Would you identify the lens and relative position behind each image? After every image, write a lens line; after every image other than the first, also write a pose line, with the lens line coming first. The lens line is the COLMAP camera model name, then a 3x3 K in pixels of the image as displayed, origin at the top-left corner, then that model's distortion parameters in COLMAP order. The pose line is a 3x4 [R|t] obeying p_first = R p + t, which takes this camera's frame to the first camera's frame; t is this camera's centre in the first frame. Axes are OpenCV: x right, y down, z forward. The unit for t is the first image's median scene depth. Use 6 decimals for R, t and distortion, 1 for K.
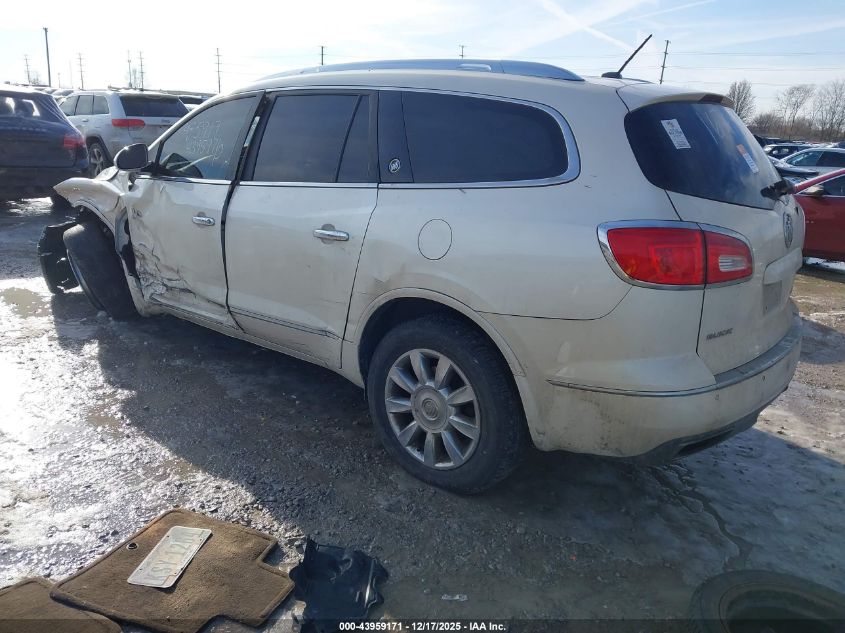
lens RADIAL K [[668.6, 0, 422.5], [0, 668.6, 316.5], [0, 0, 1]] dist [0.060524, -0.084302]
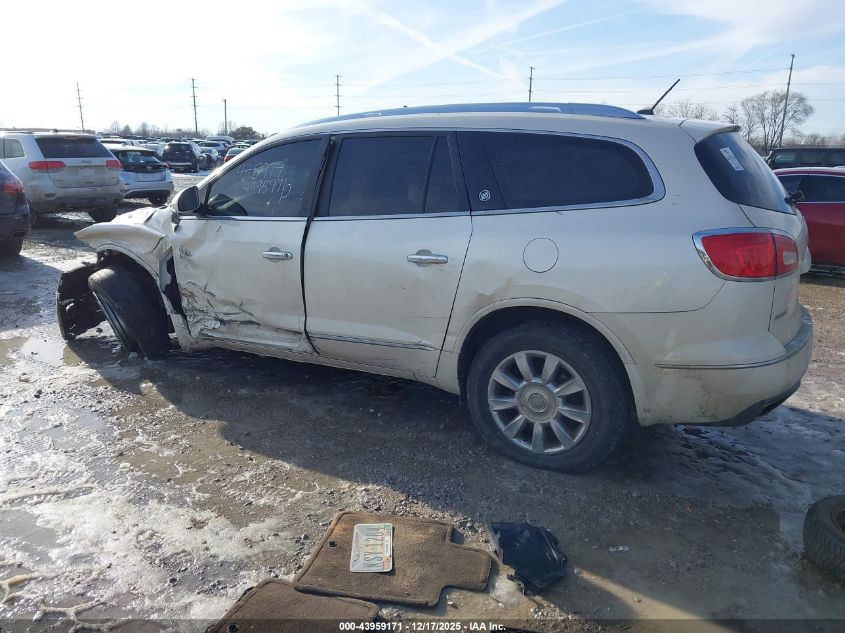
lens RADIAL K [[668.6, 0, 422.5], [0, 668.6, 316.5], [0, 0, 1]] dist [0.060524, -0.084302]
pose [[0.983787, -0.078324, 0.161332, -0.343498], [0.084118, 0.996022, -0.029392, 0.007793], [-0.158388, 0.042486, 0.986462, -0.109827]]
